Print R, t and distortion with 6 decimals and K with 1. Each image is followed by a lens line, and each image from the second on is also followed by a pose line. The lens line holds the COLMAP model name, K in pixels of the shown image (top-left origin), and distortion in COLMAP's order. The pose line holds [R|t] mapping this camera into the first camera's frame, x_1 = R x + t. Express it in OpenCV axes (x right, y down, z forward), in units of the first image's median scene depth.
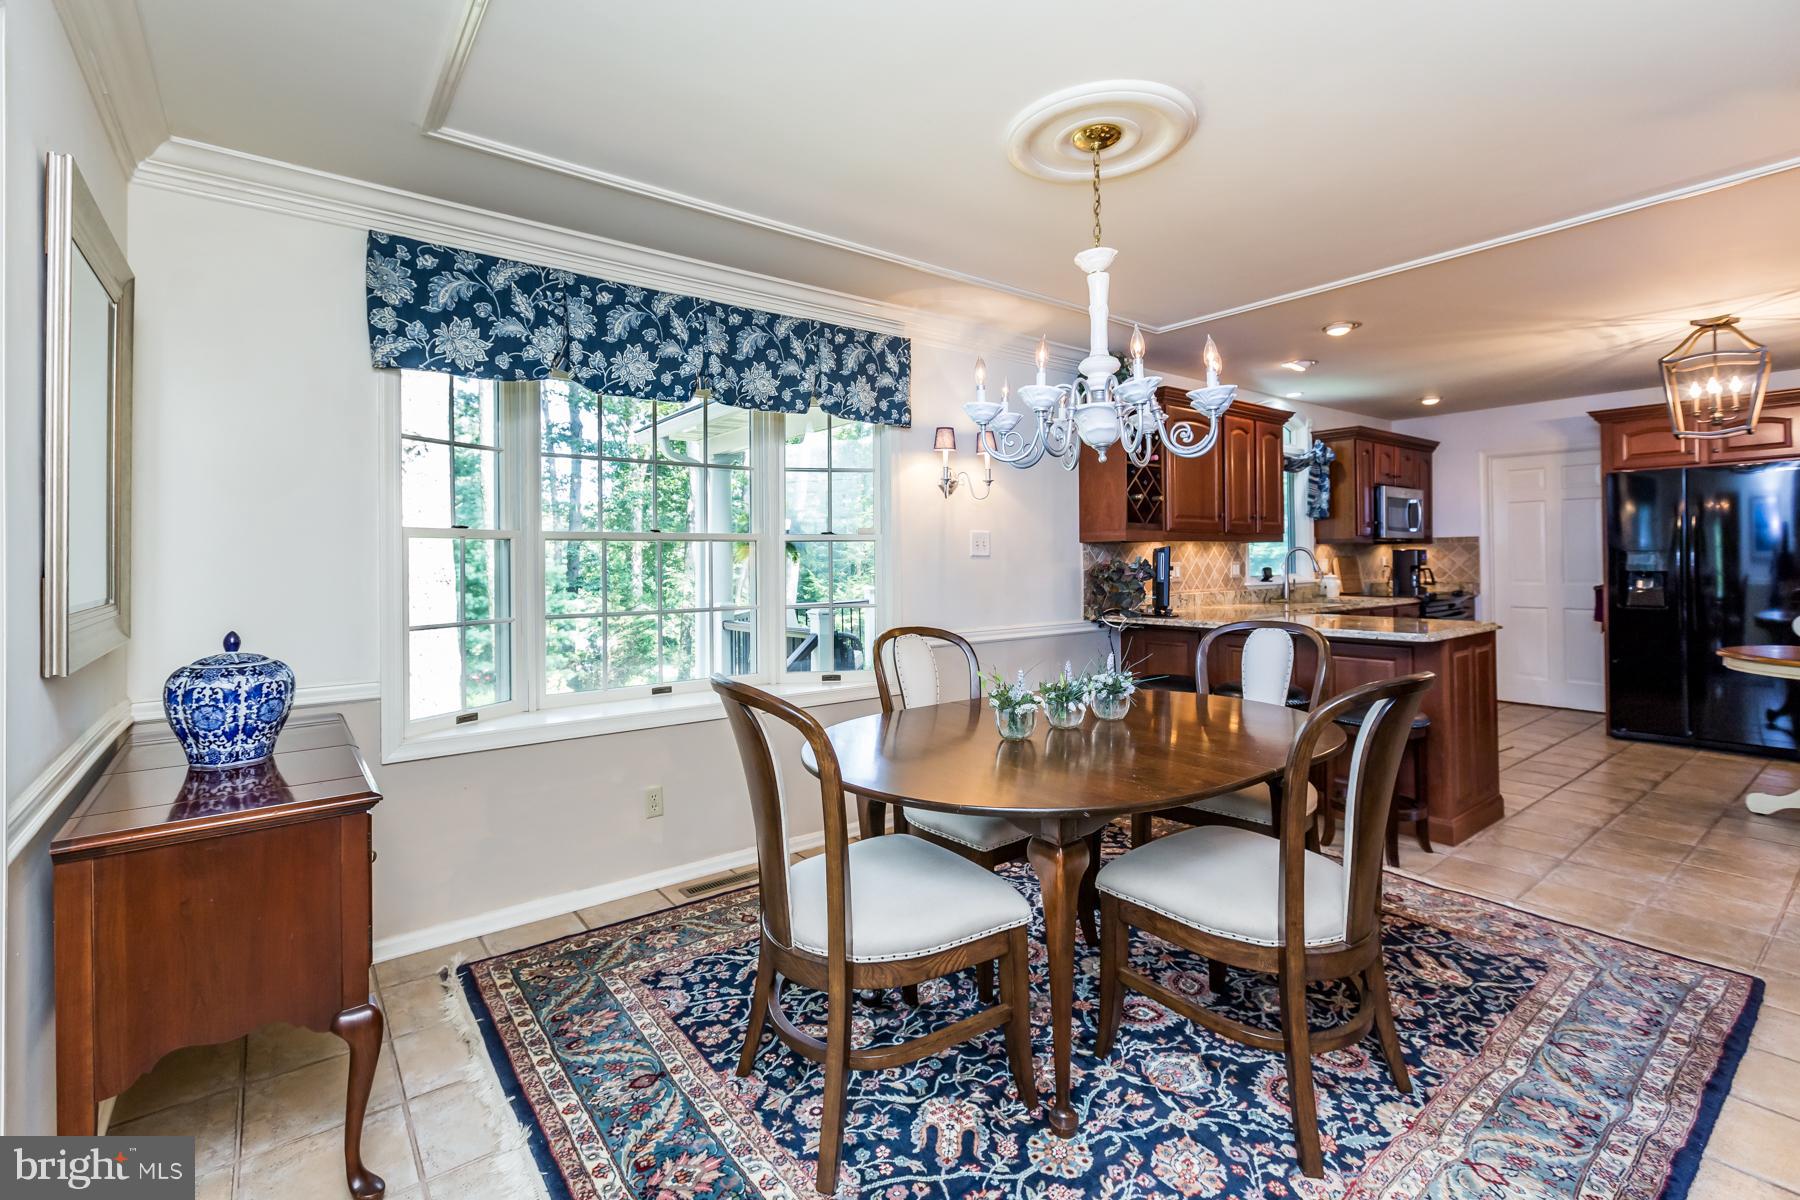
lens RADIAL K [[798.9, 0, 893.1], [0, 798.9, 548.7], [0, 0, 1]] dist [-0.000551, -0.001633]
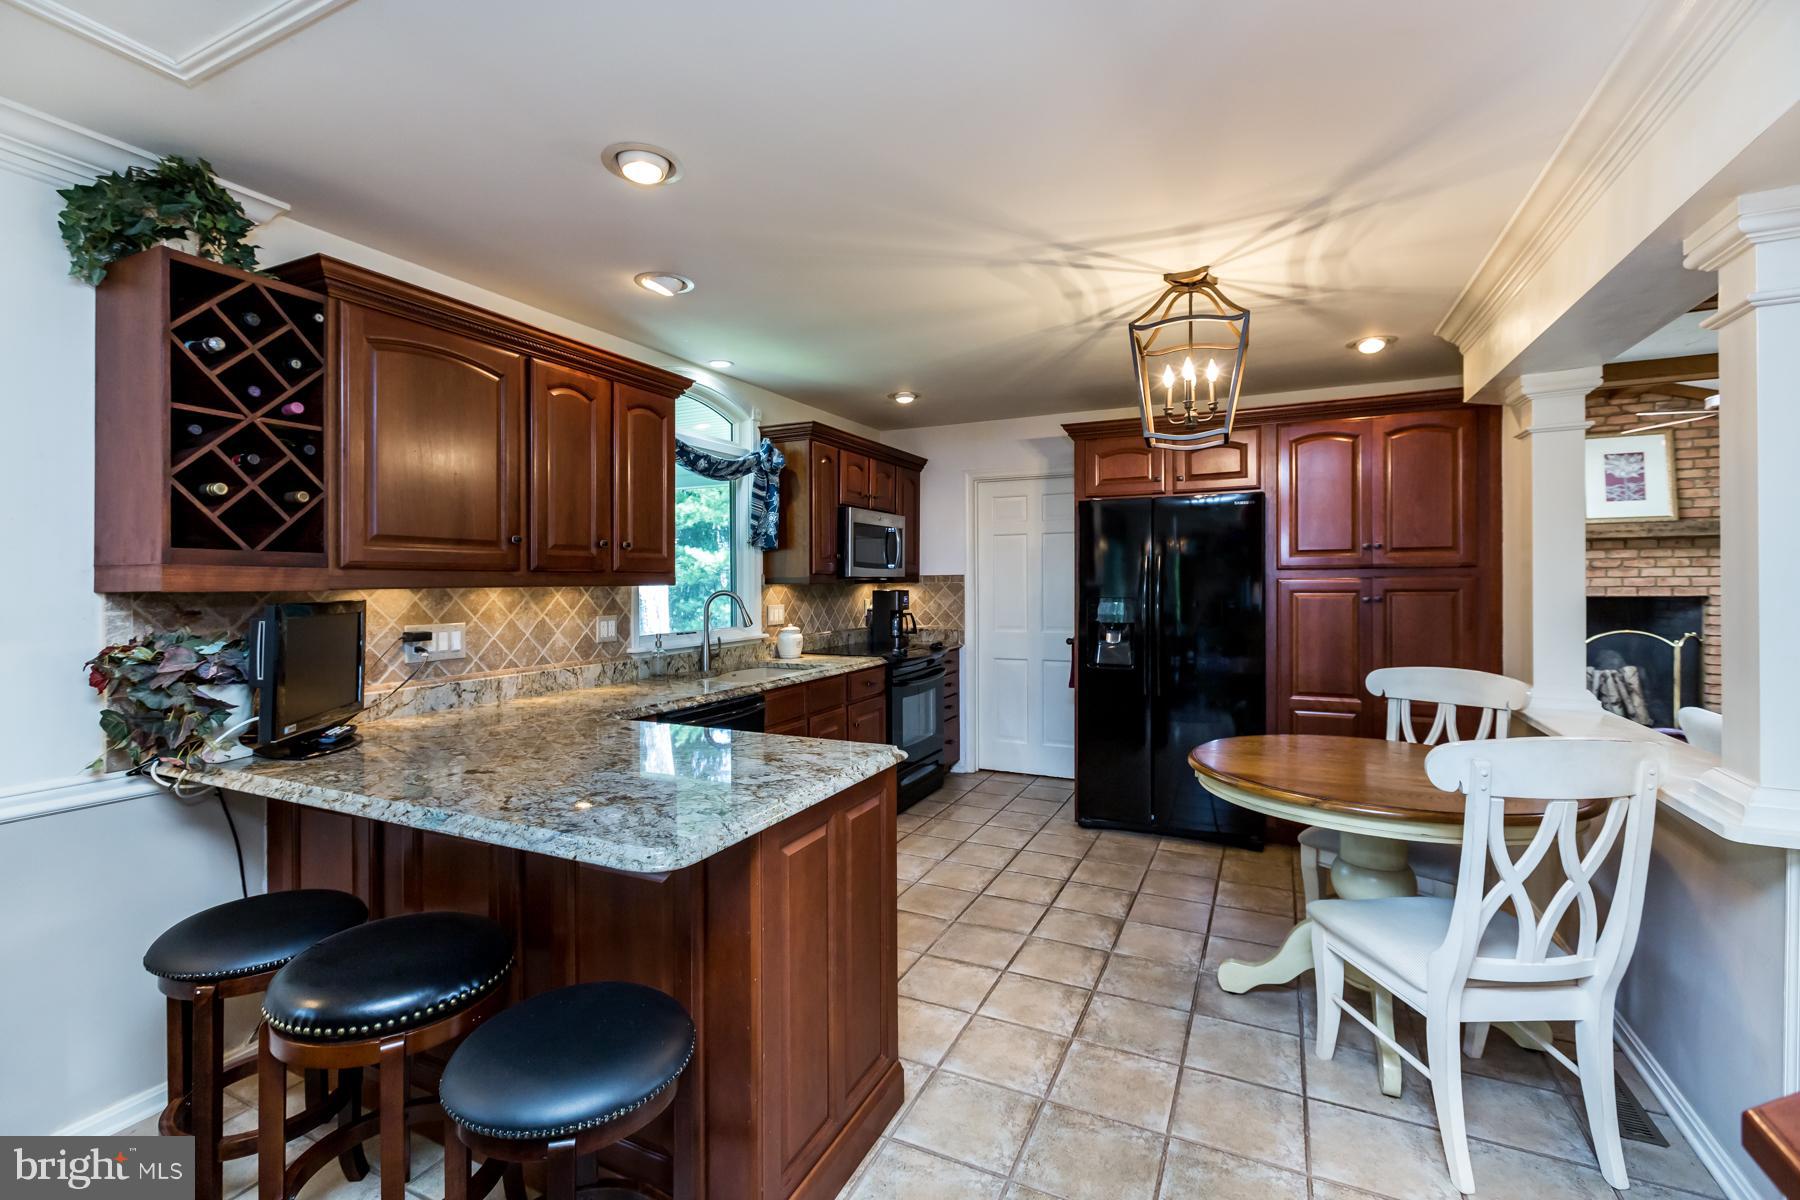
lens RADIAL K [[798.9, 0, 888.4], [0, 798.9, 585.4], [0, 0, 1]] dist [-0.000551, -0.001633]
pose [[0.890223, 0.002476, 0.455518, 0.371054], [-0.008981, 0.999886, 0.012117, -0.018039], [-0.455436, -0.014878, 0.890144, 0.383637]]
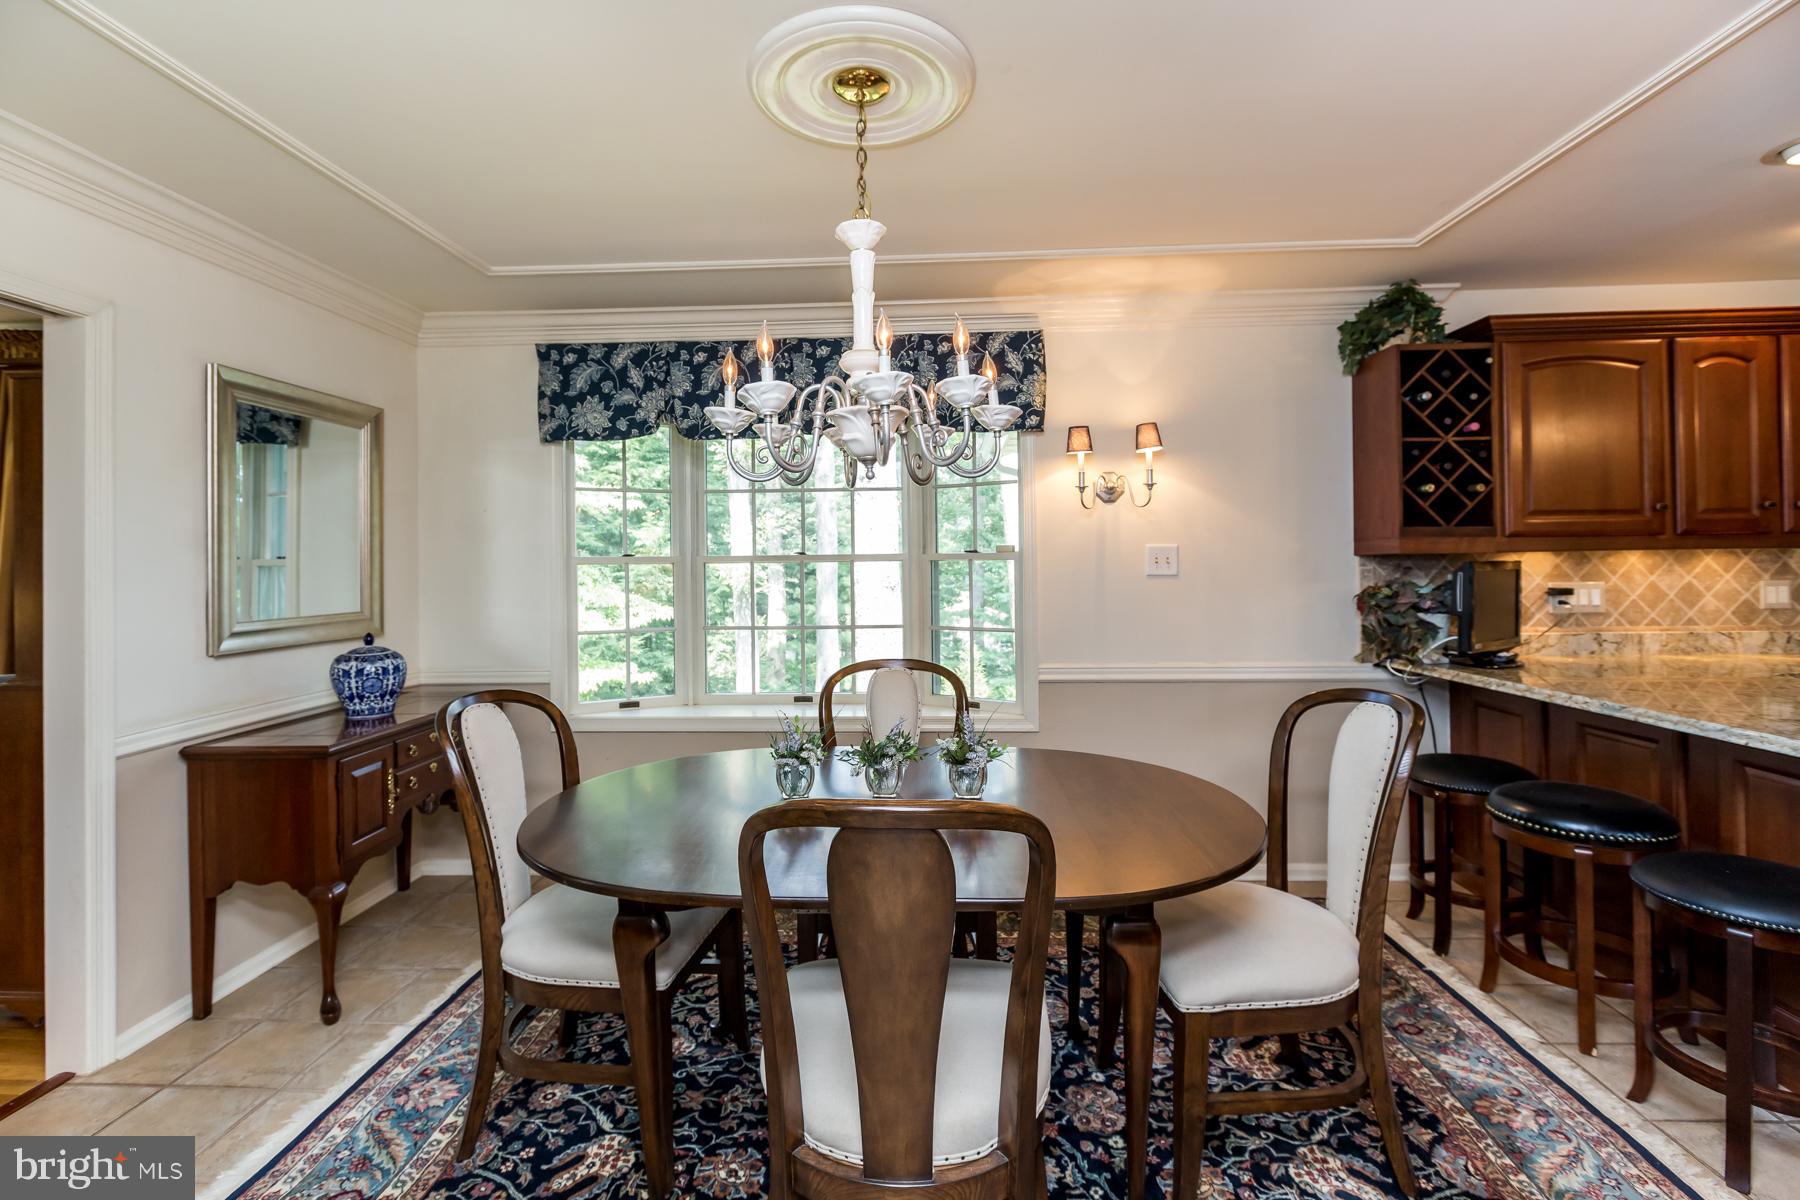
lens RADIAL K [[798.9, 0, 899.3], [0, 798.9, 555.5], [0, 0, 1]] dist [-0.000551, -0.001633]
pose [[0.766655, -0.010158, -0.641979, 0.339852], [0.013660, 0.999907, 0.000492, -0.011982], [0.641914, -0.009146, 0.766722, 0.162648]]
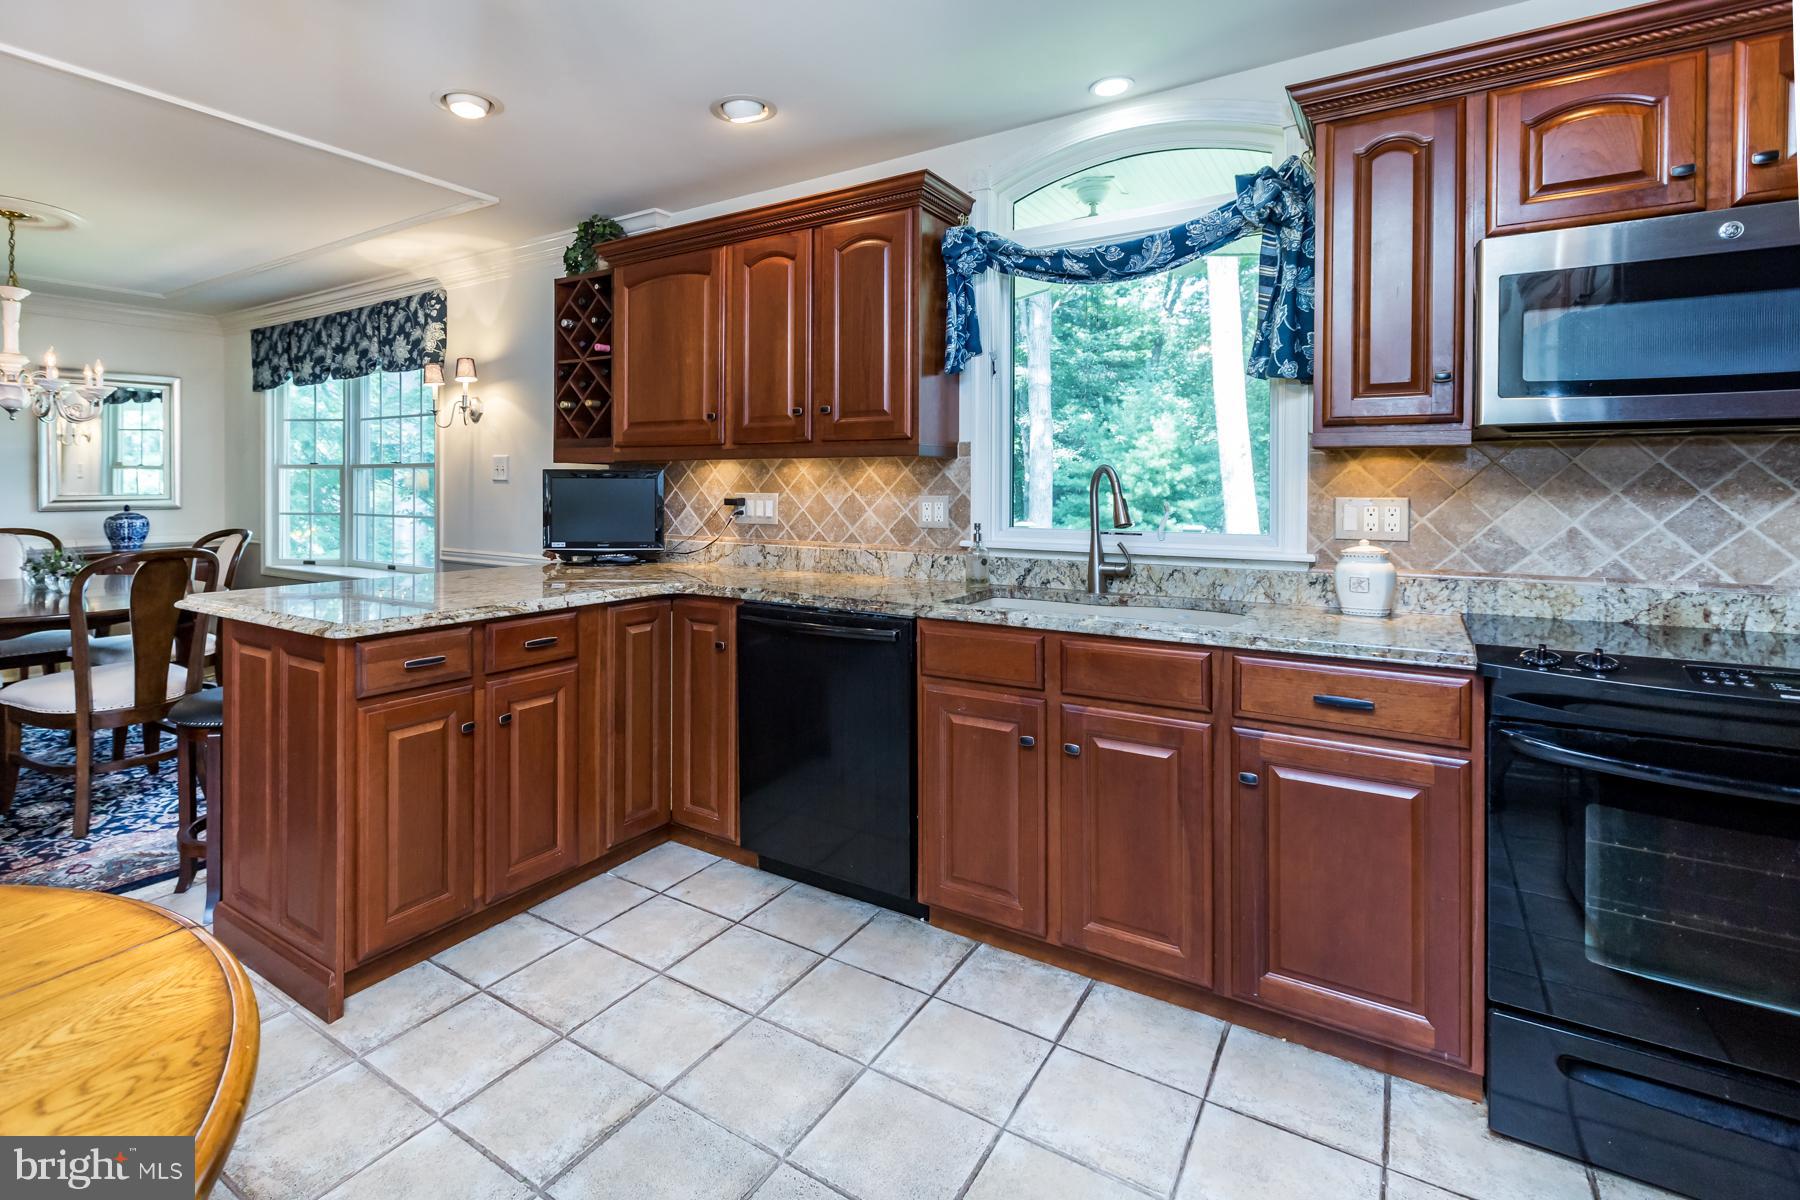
lens RADIAL K [[869.0, 0, 823.2], [0, 869.0, 480.1], [0, 0, 1]] dist [-0.012728, 0.000149]
pose [[0.317499, 0.007561, -0.948229, 1.004995], [0.007293, 0.999919, 0.010415, 0.000314], [0.948231, -0.010222, 0.317418, 0.829500]]
